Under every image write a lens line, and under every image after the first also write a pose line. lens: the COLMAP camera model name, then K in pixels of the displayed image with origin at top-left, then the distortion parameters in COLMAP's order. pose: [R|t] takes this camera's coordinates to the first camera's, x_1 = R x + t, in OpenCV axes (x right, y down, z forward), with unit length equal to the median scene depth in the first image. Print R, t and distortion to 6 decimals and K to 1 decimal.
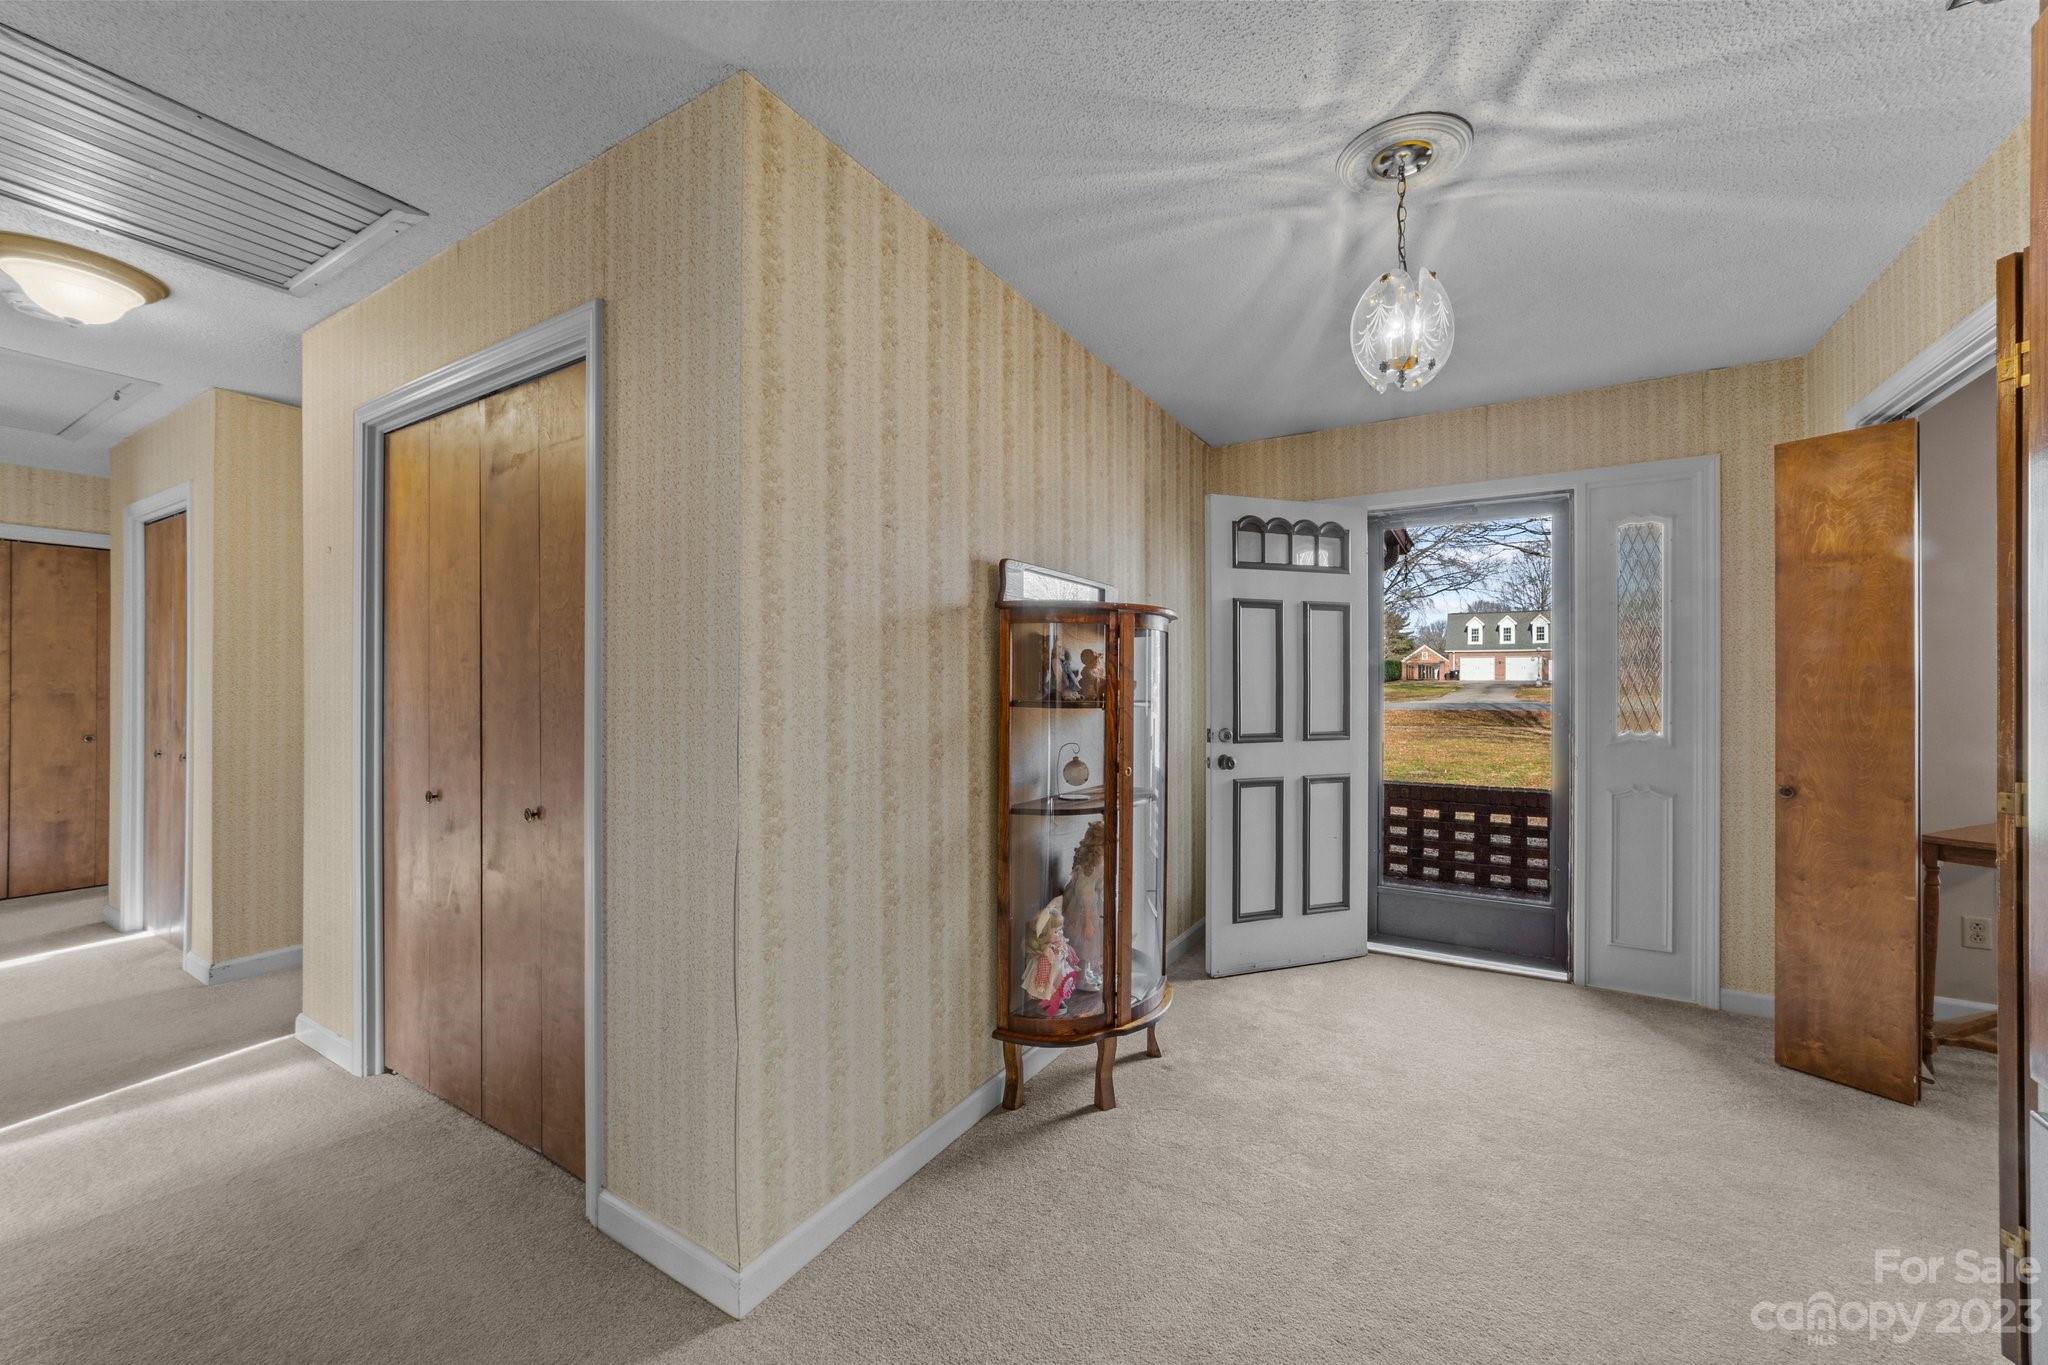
lens RADIAL K [[797.5, 0, 1028.2], [0, 797.5, 696.0], [0, 0, 1]] dist [-0.015537, 0.007901]
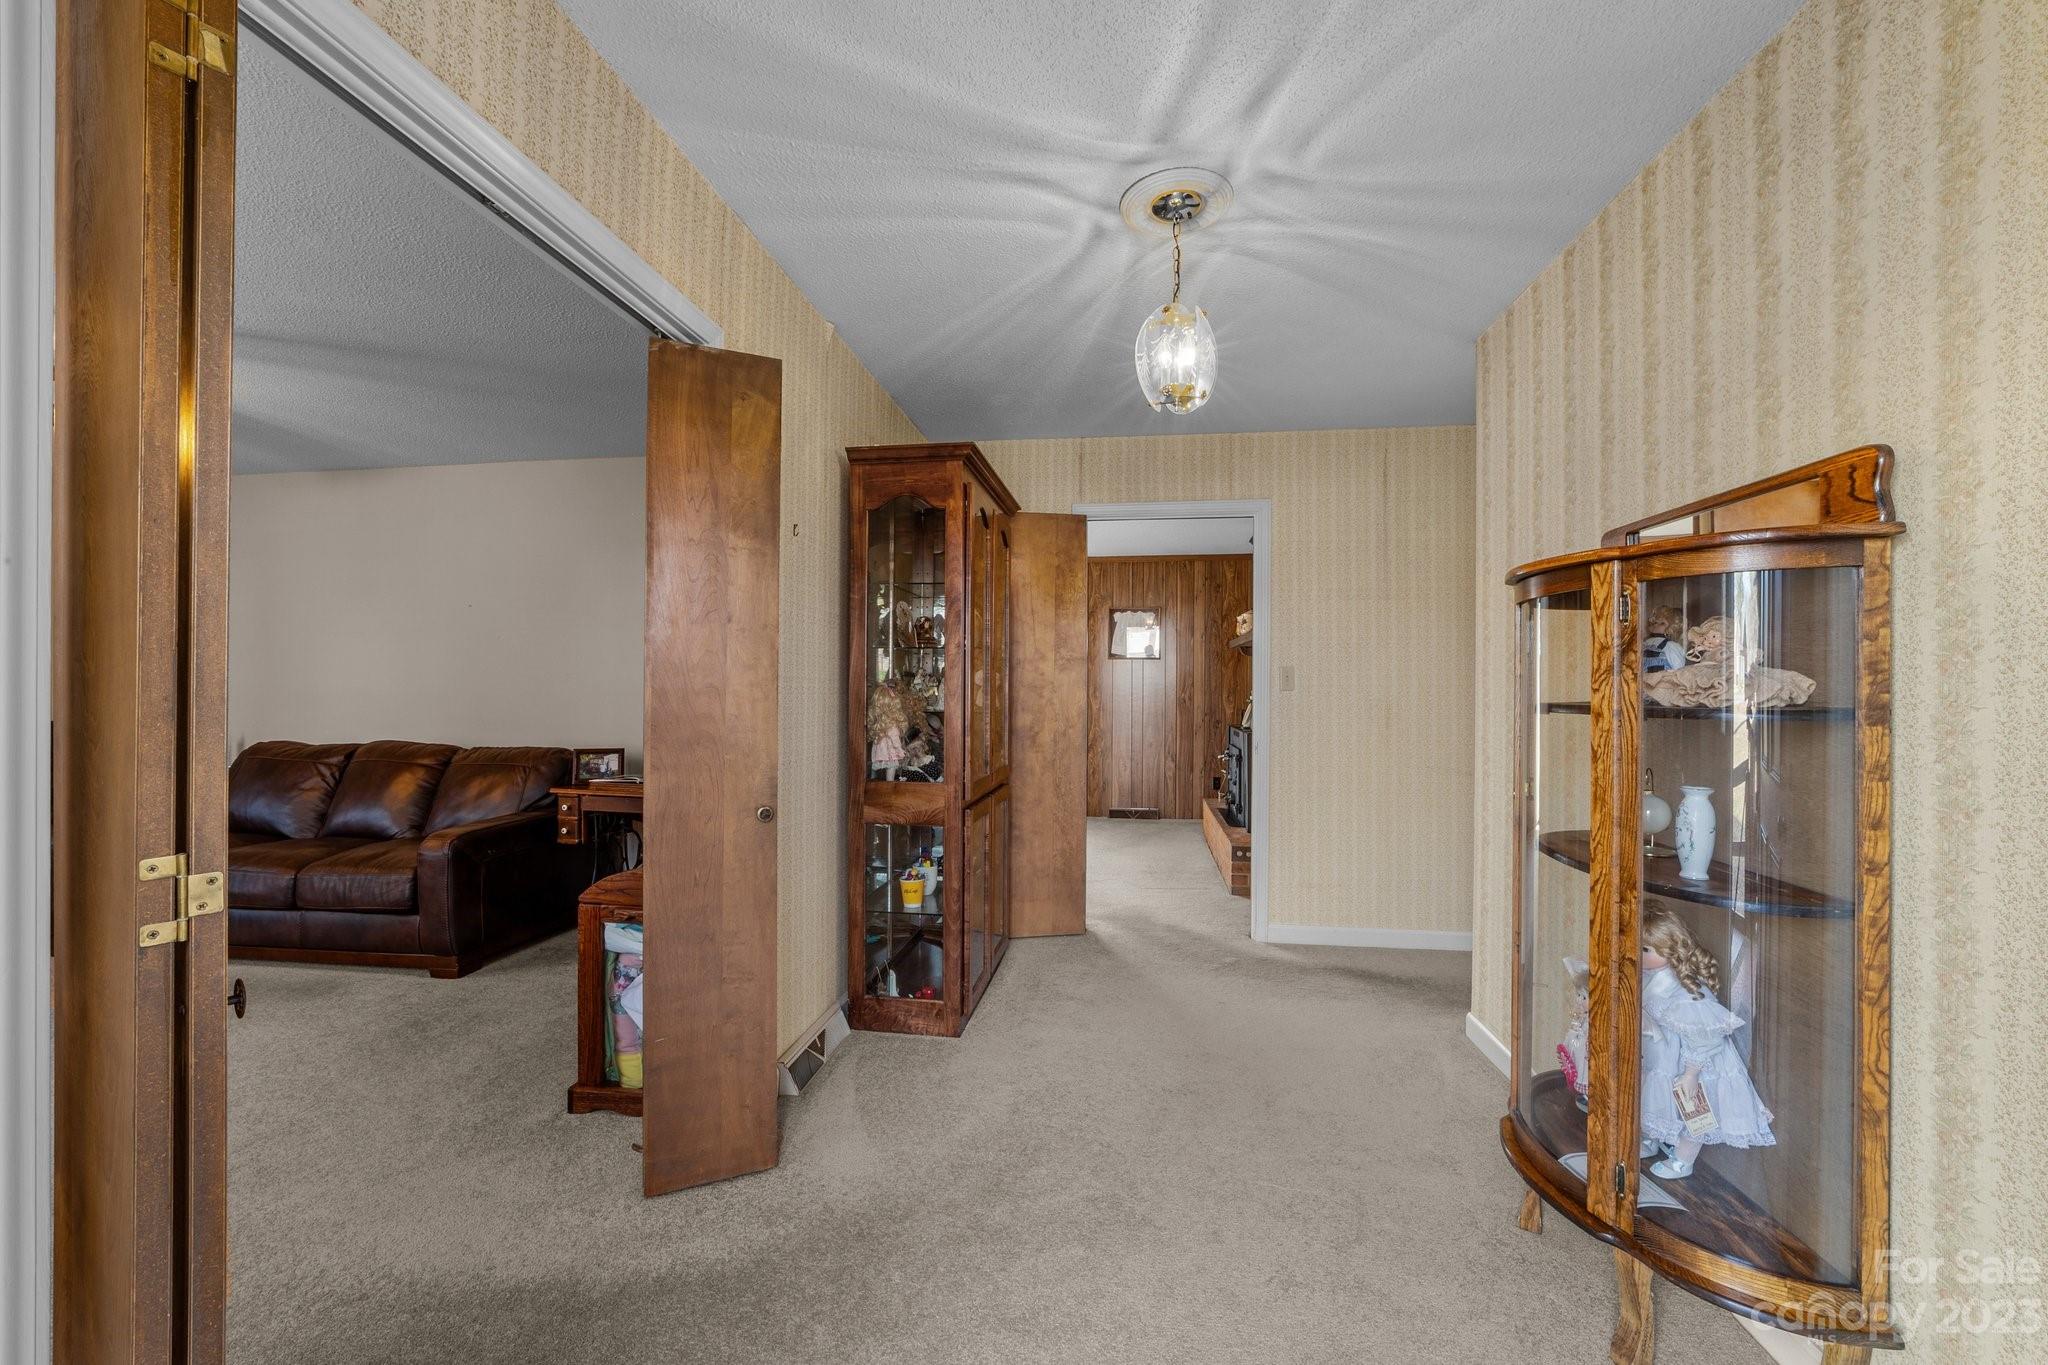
lens RADIAL K [[797.5, 0, 1028.2], [0, 797.5, 696.0], [0, 0, 1]] dist [-0.015537, 0.007901]
pose [[-0.916739, -0.004399, -0.399462, 1.062098], [-0.005892, 0.999979, 0.002509, 0.000574], [0.399443, 0.004653, -0.916746, 1.870579]]
